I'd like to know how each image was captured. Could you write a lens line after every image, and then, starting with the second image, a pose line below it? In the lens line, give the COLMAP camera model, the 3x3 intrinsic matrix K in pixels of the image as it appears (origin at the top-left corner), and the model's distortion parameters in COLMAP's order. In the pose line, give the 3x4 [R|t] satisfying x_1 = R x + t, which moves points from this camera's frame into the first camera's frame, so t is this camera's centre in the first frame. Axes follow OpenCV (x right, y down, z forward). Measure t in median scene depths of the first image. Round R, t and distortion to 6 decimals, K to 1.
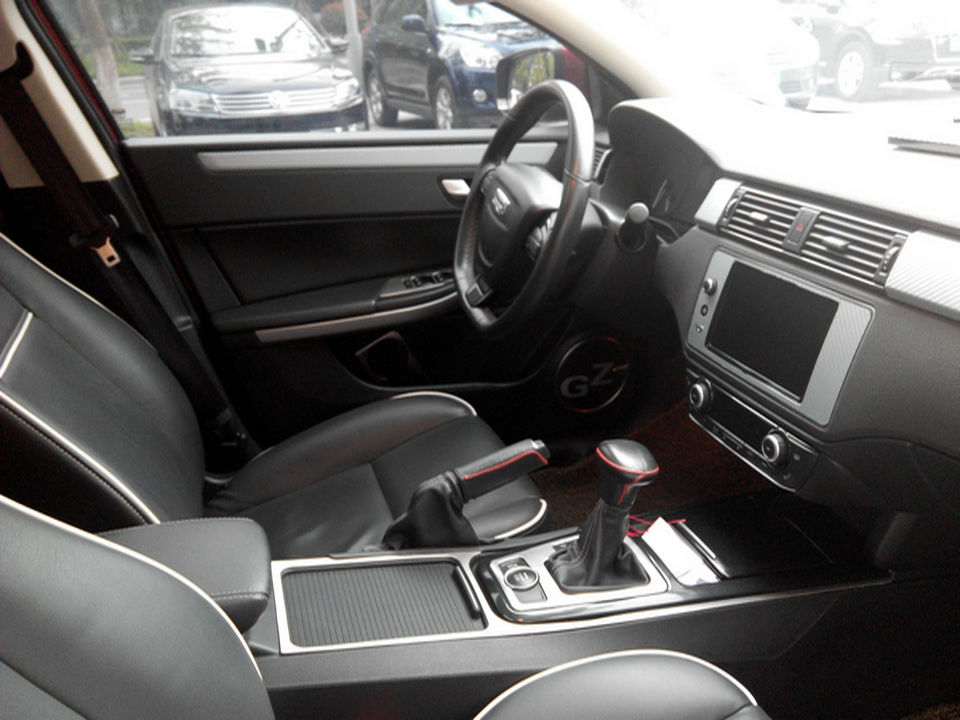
lens RADIAL K [[898.1, 0, 480.0], [0, 898.1, 360.0], [0, 0, 1]] dist [-0.000879, -0.000885]
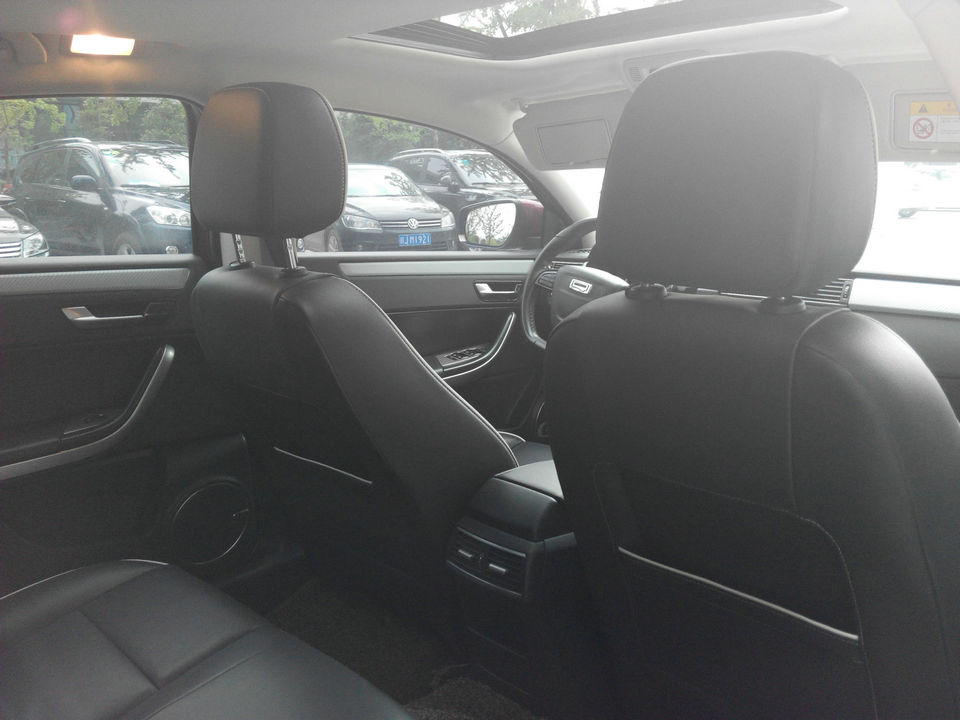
lens RADIAL K [[898.1, 0, 480.0], [0, 898.1, 360.0], [0, 0, 1]] dist [-0.000879, -0.000885]
pose [[0.890031, -0.049710, 0.453182, -0.168484], [0.128703, 0.981002, -0.145160, 0.031787], [-0.437357, 0.187523, 0.879519, -0.061944]]
